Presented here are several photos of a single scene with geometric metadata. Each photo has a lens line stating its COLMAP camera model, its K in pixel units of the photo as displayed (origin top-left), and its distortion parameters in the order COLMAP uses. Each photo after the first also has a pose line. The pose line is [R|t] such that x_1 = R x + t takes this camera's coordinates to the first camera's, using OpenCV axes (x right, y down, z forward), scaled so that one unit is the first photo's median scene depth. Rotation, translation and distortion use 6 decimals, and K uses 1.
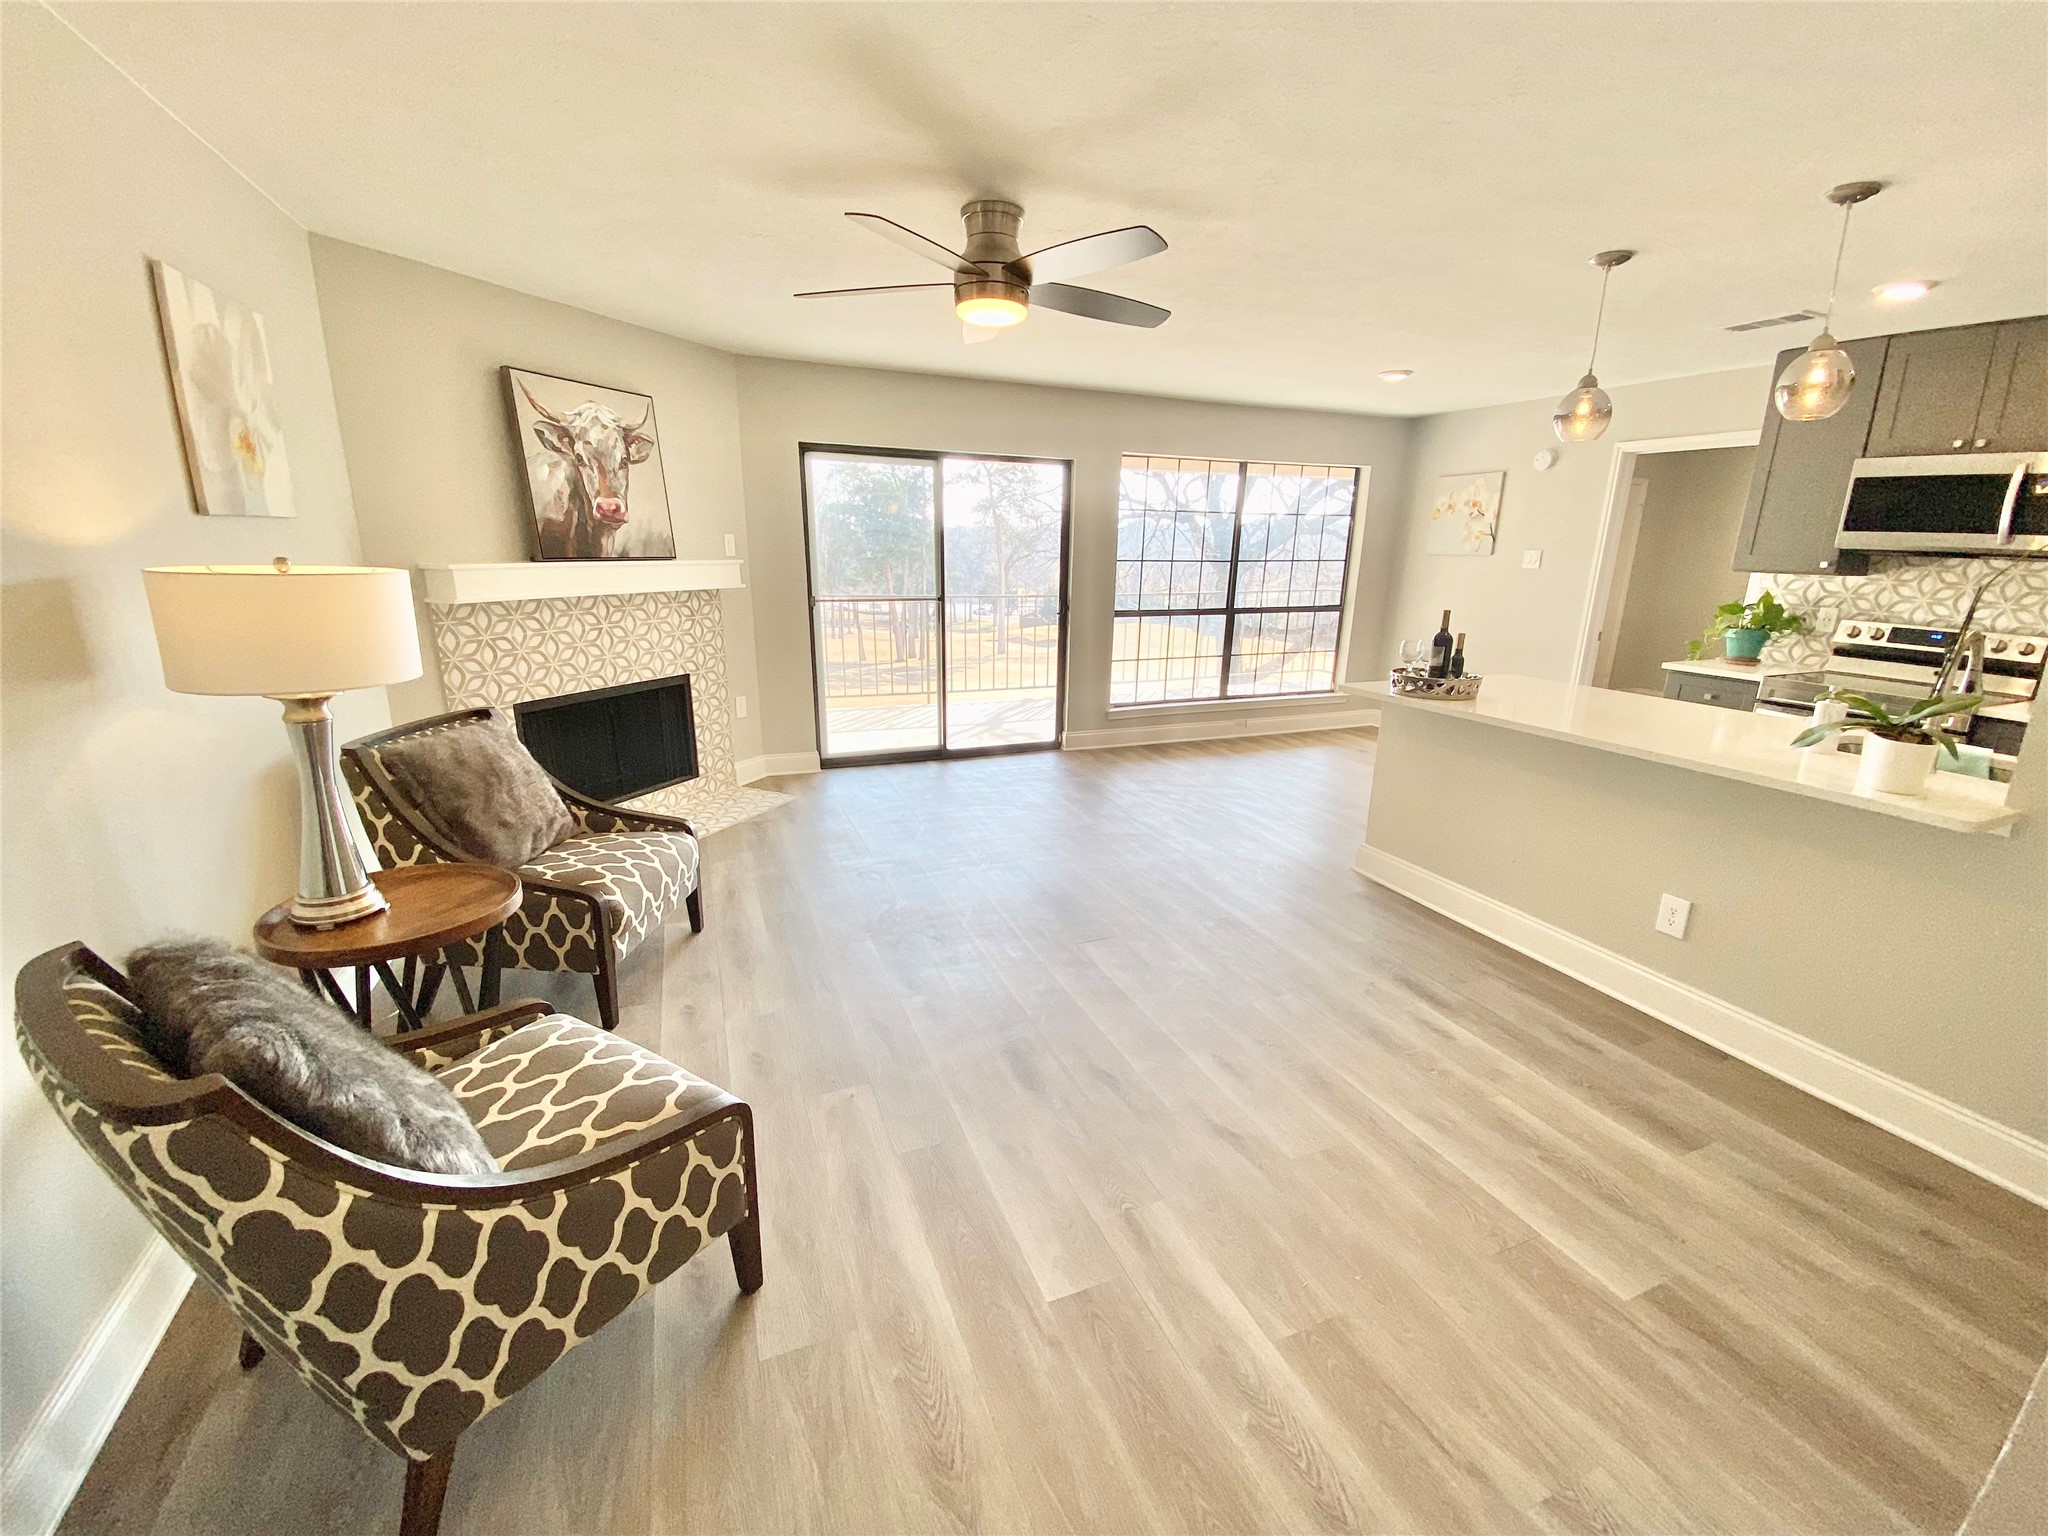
lens RADIAL K [[834.9, 0, 1020.9], [0, 834.9, 778.2], [0, 0, 1]] dist [0.011405, -0.014819]
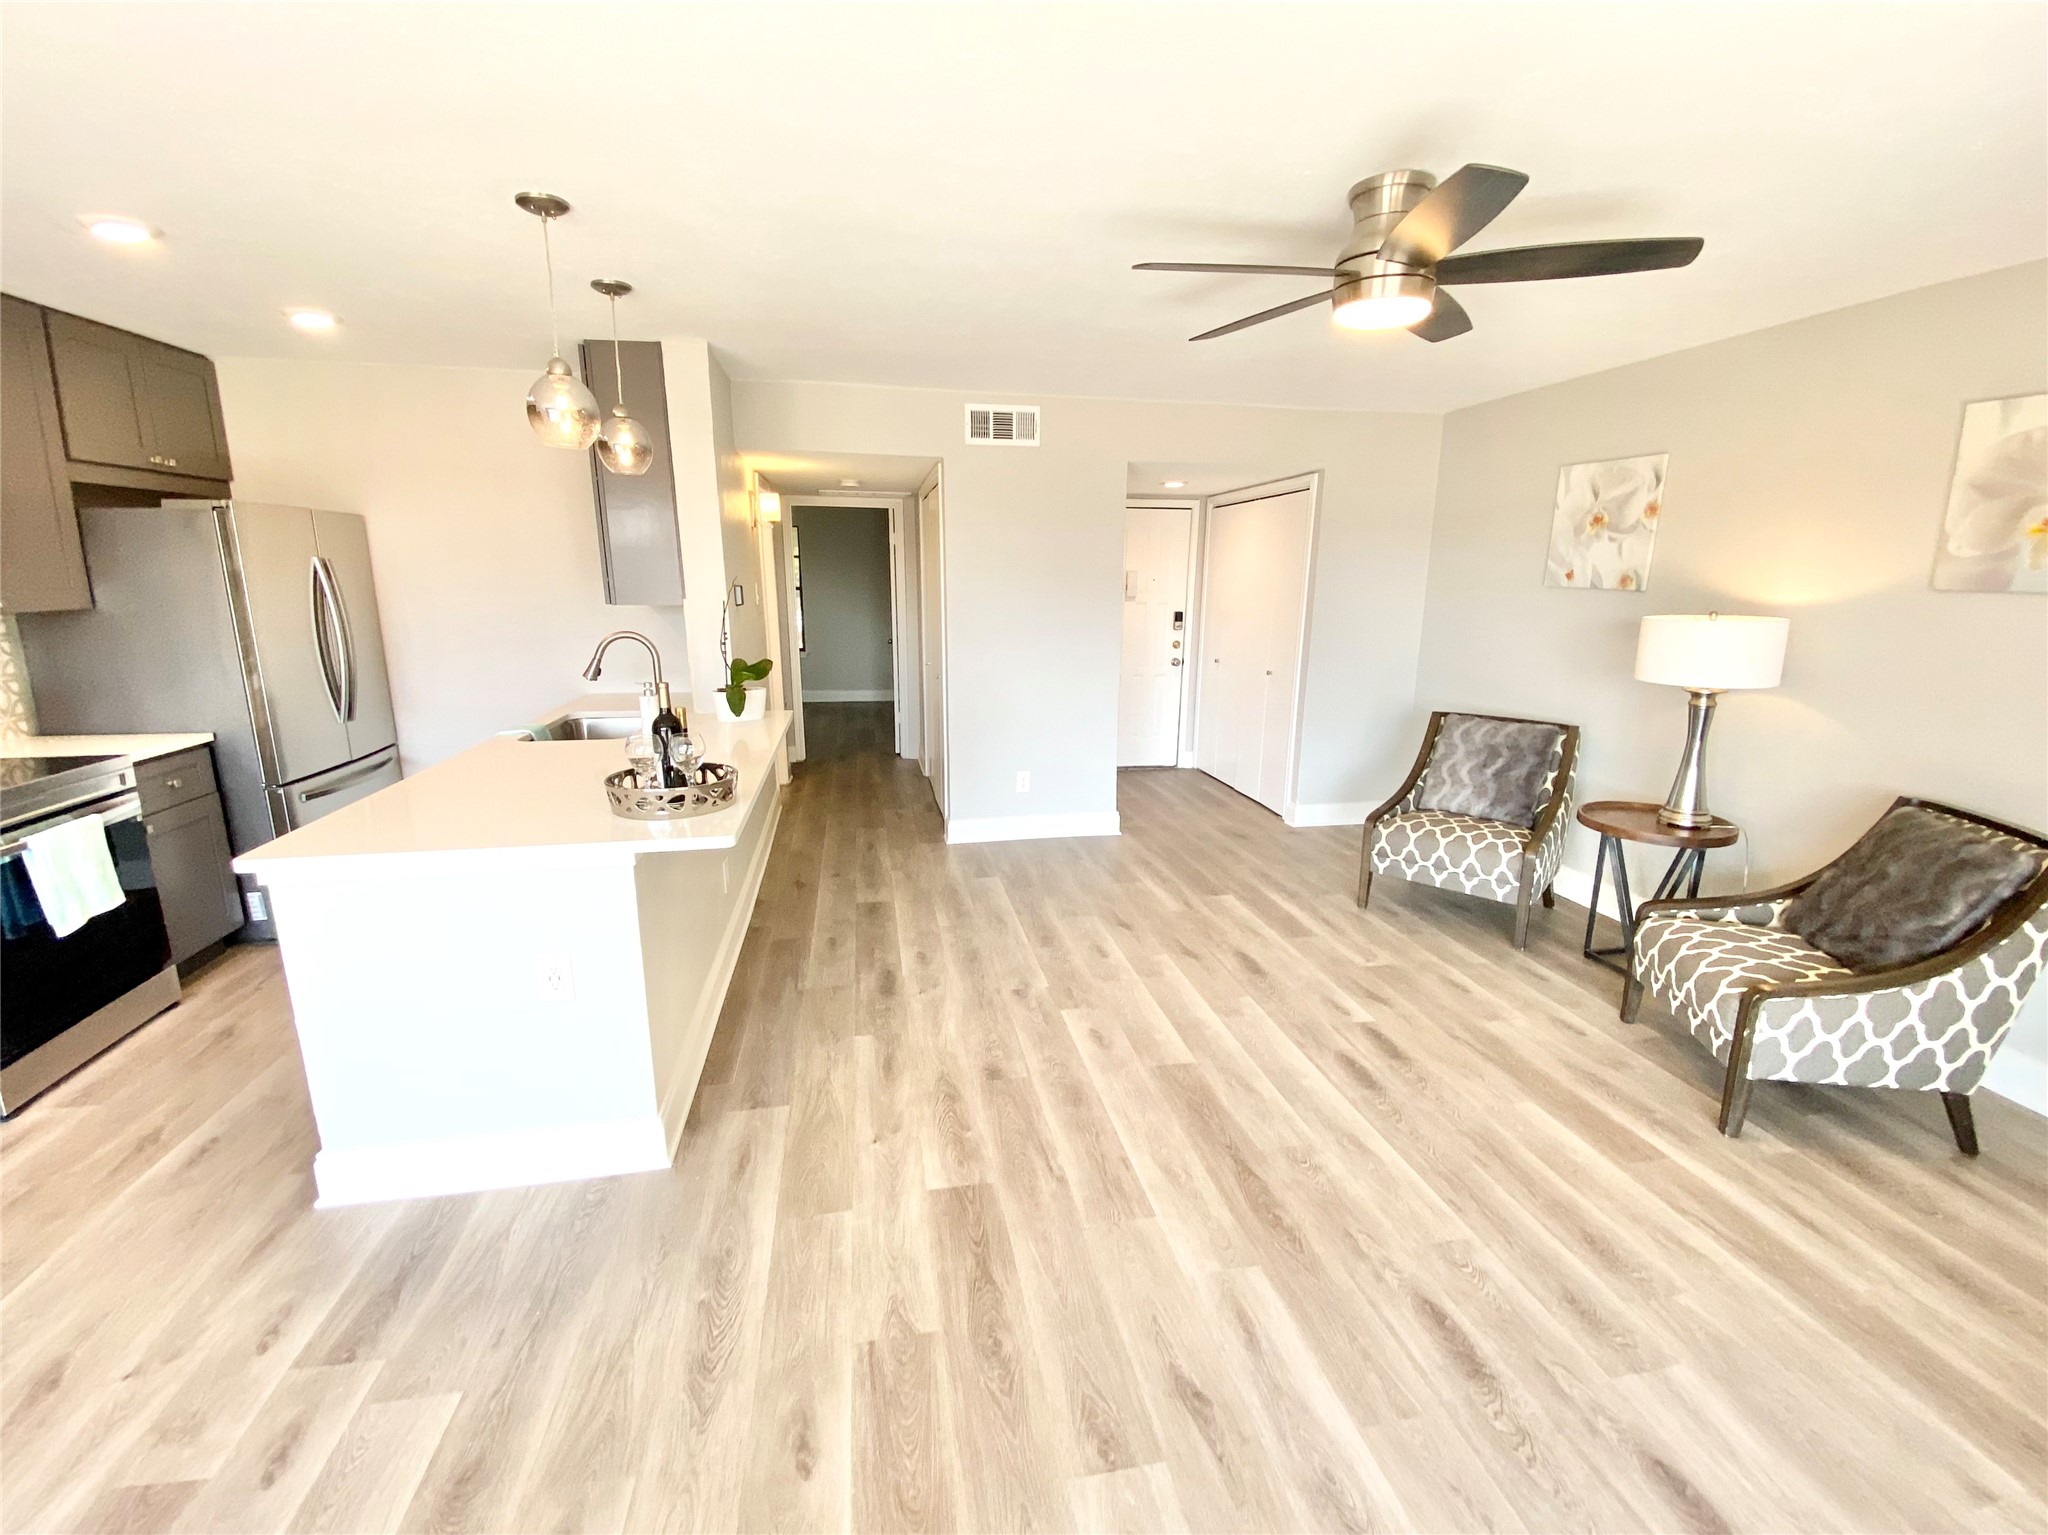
lens RADIAL K [[834.9, 0, 1036.3], [0, 834.9, 751.2], [0, 0, 1]] dist [0.011405, -0.014819]
pose [[-0.981795, -0.061751, 0.179624, 0.087102], [0.027732, 0.888942, 0.457179, -0.432491], [-0.187906, 0.453838, -0.871047, 1.494323]]
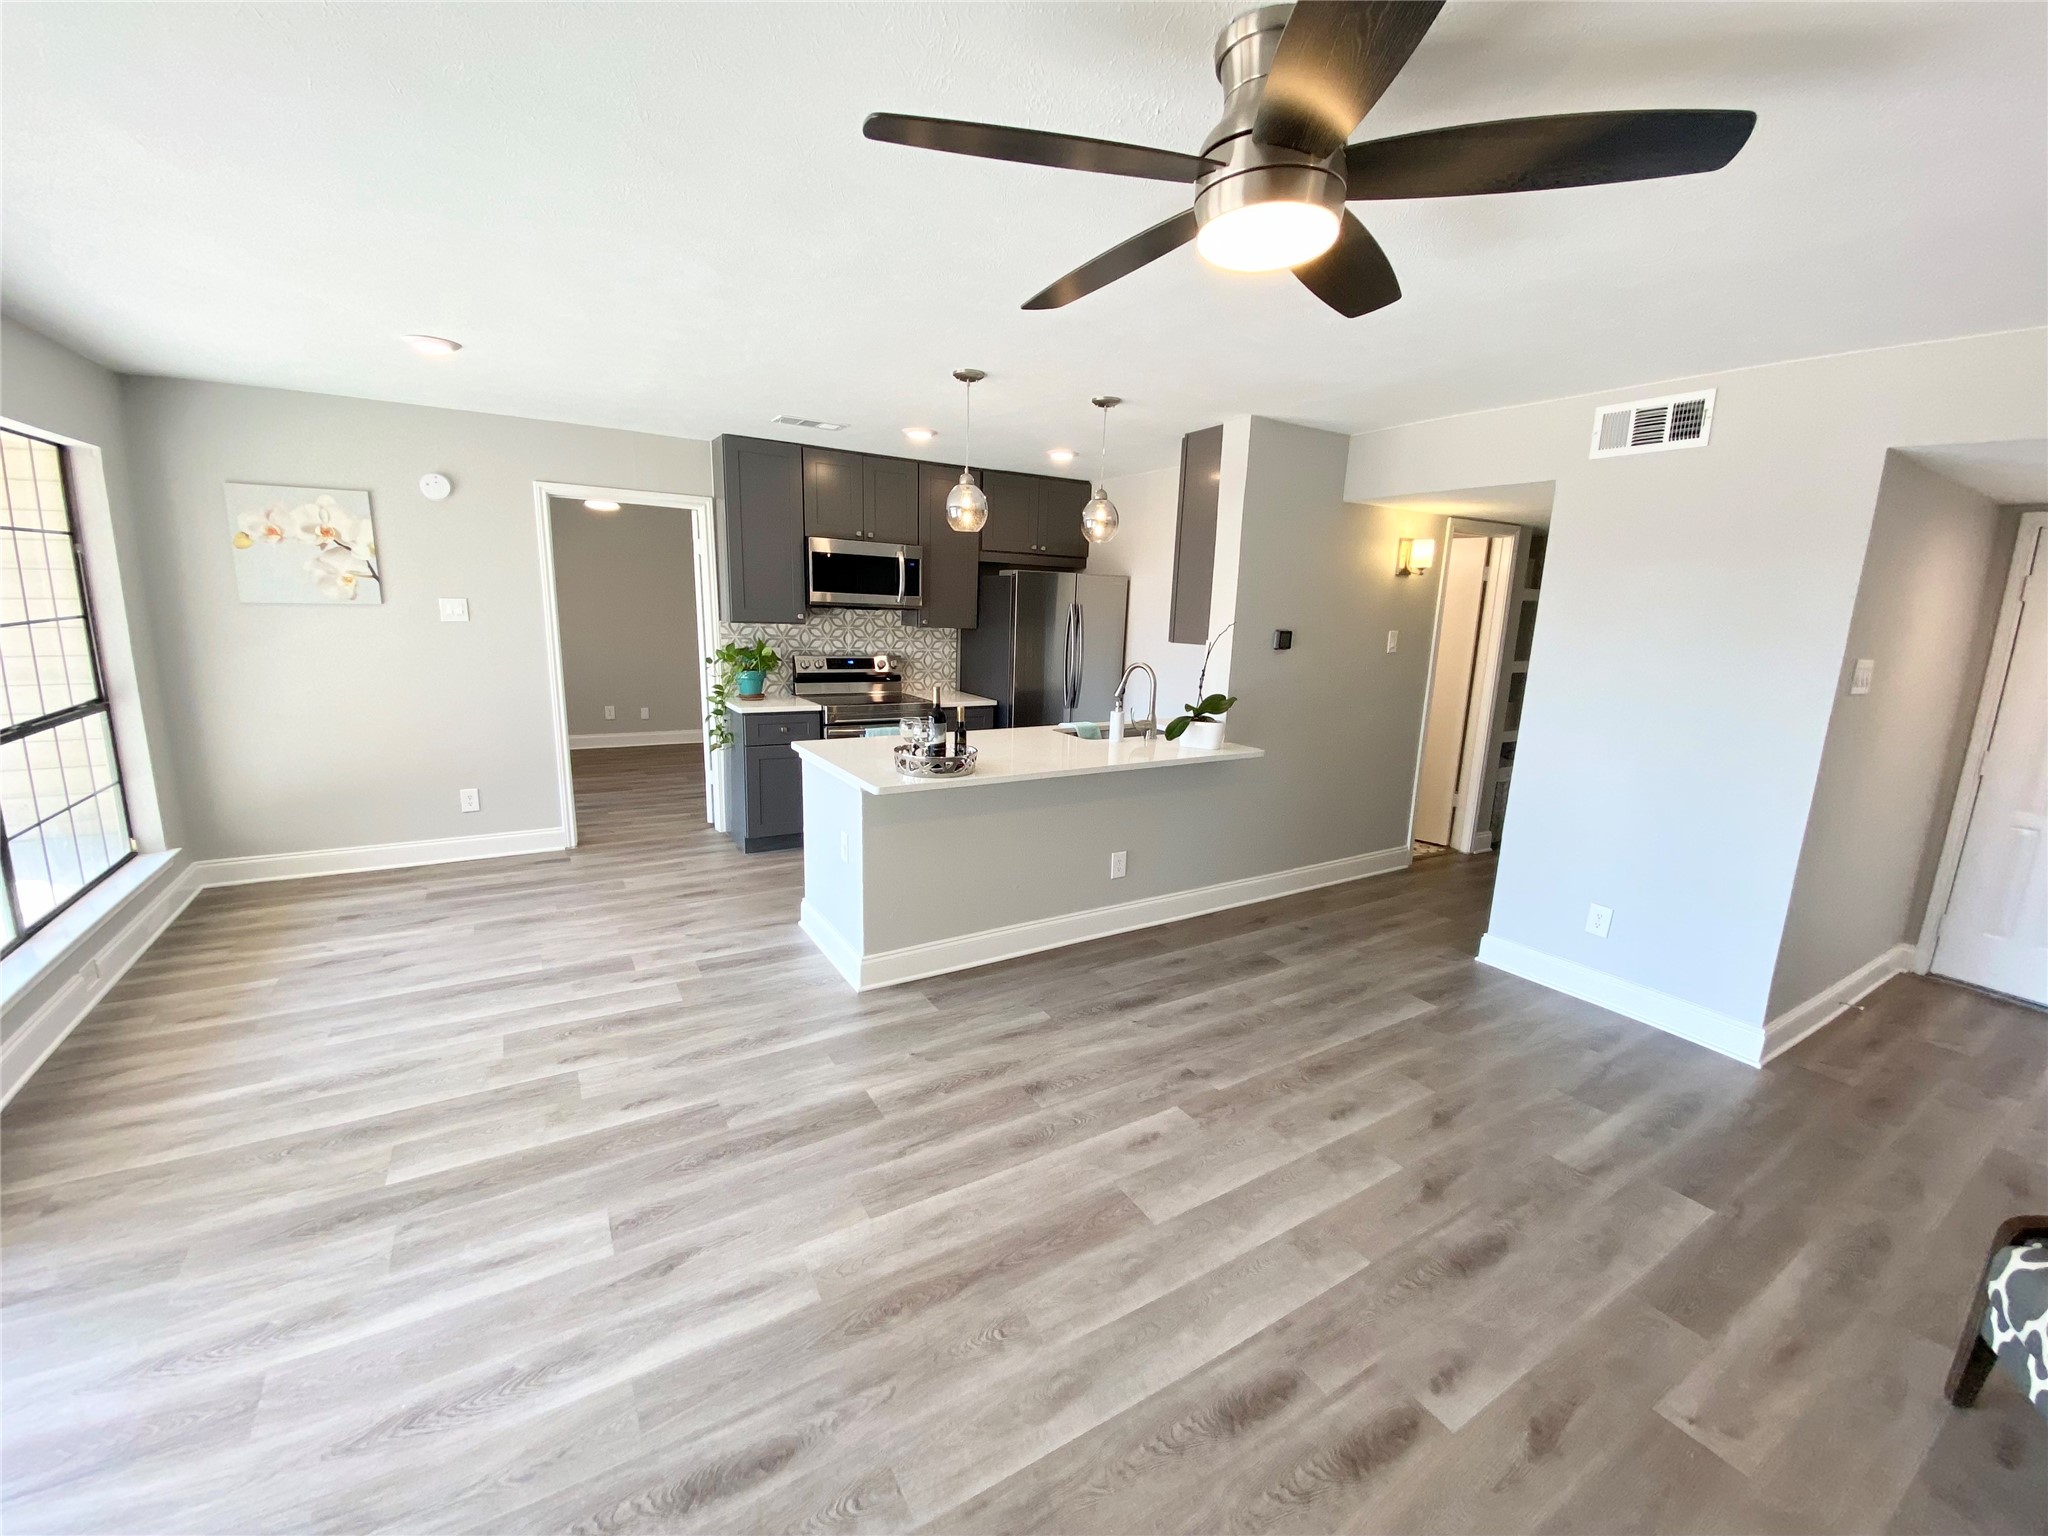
lens RADIAL K [[834.9, 0, 1038.6], [0, 834.9, 750.8], [0, 0, 1]] dist [0.011405, -0.014819]
pose [[-0.178946, -0.187728, 0.965783, -0.453801], [0.228923, 0.946741, 0.226443, -0.306111], [-0.956856, 0.261611, -0.126440, 0.989608]]
